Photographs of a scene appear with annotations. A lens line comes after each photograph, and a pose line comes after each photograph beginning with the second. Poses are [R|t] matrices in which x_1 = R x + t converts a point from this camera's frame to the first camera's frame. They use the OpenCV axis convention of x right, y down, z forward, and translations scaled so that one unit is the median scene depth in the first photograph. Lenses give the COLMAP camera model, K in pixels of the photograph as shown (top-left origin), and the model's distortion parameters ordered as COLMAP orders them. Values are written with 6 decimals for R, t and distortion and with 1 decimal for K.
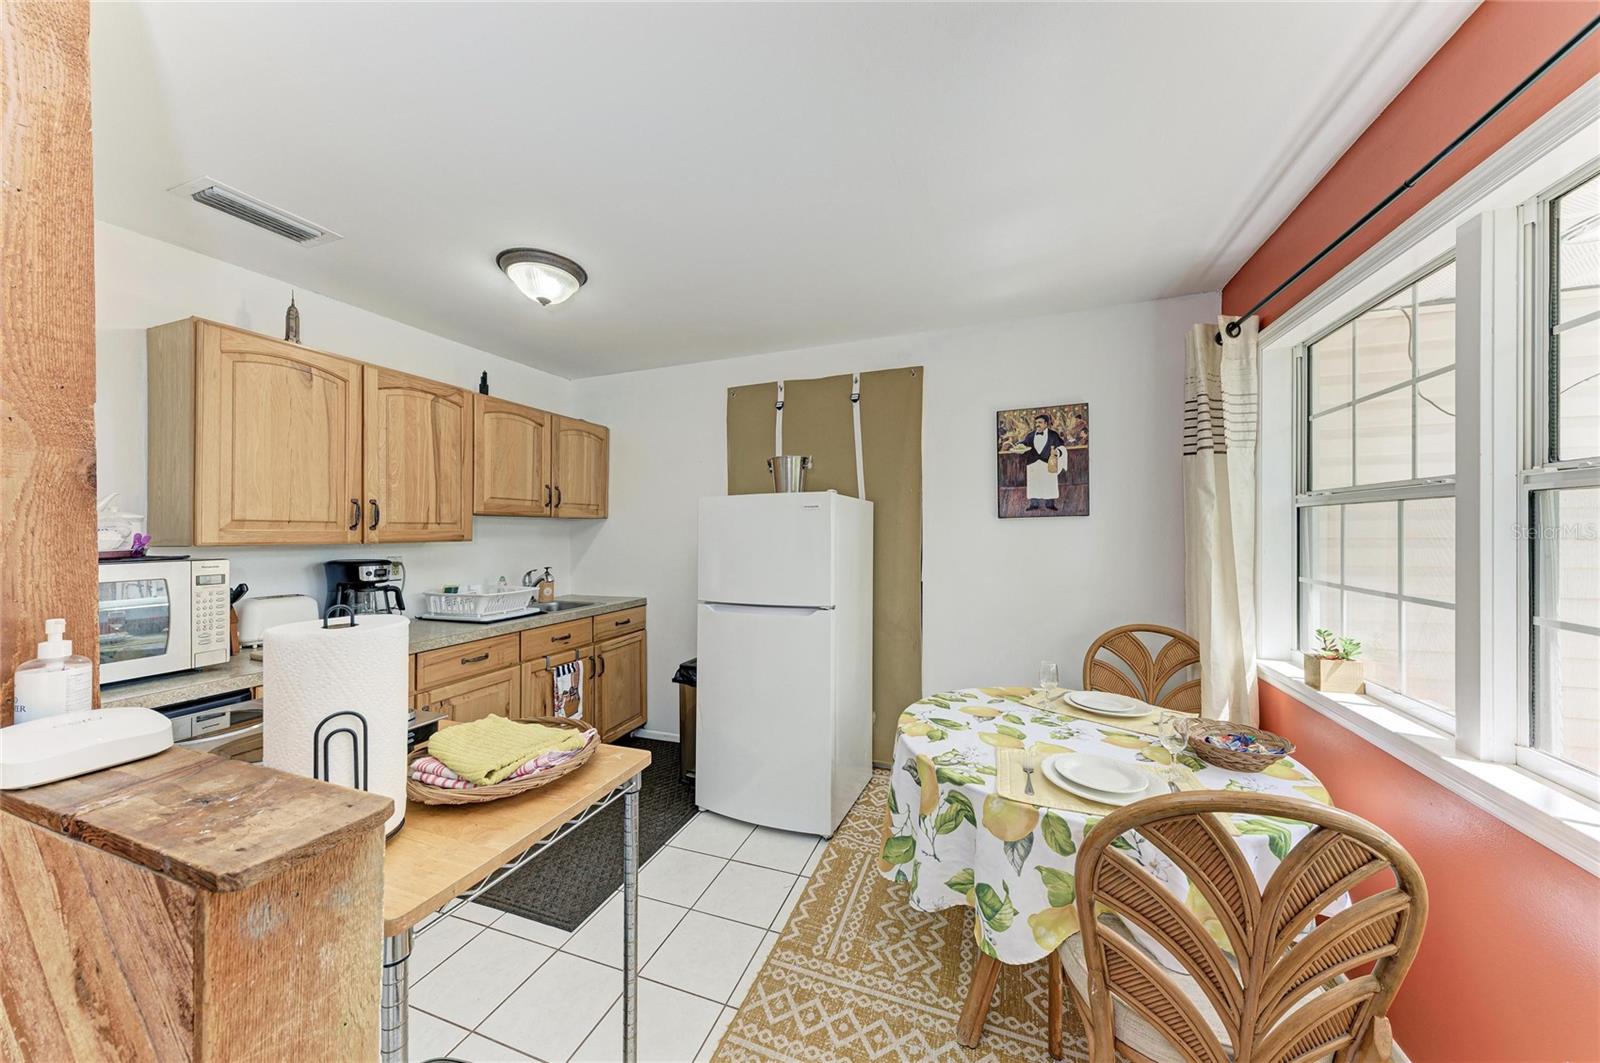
lens RADIAL K [[541.4, 0, 801.2], [0, 541.4, 532.9], [0, 0, 1]] dist [0.018947, -0.004434]
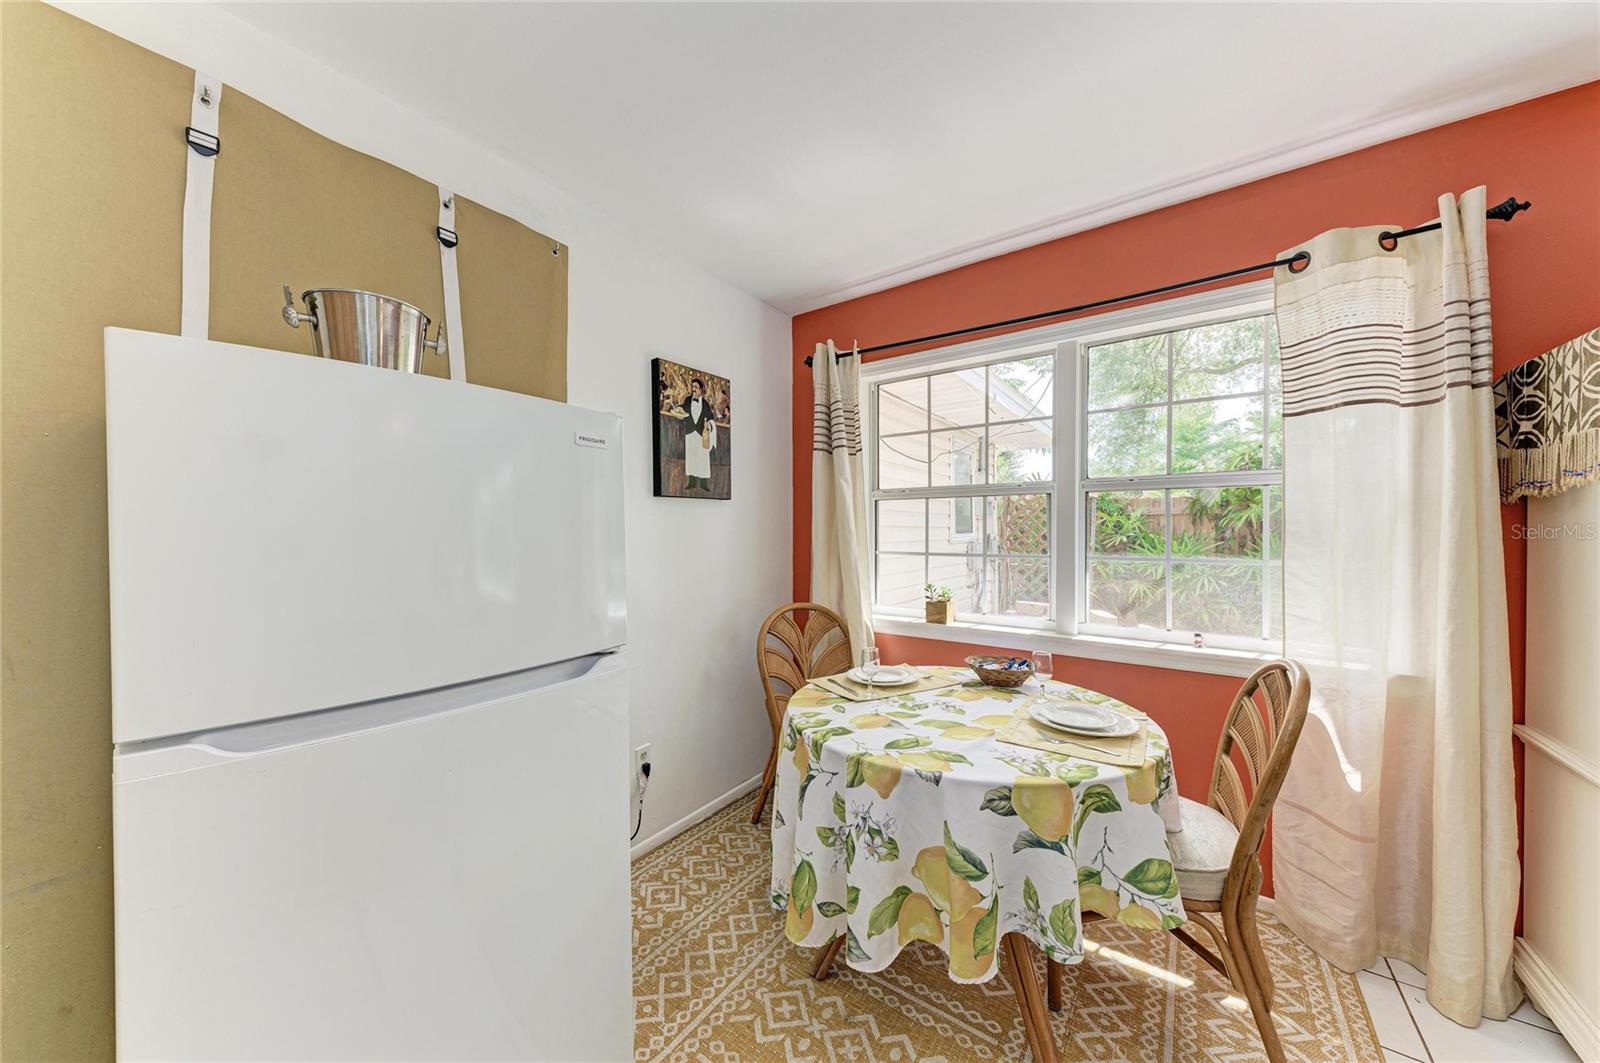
lens RADIAL K [[561.2, 0, 799.1], [0, 561.2, 537.3], [0, 0, 1]] dist [0.020781, 0.000021]
pose [[0.267421, -0.000511, 0.963580, -0.377009], [-0.004628, 0.999988, 0.001815, 0.031280], [-0.963569, -0.004944, 0.267415, 0.618458]]
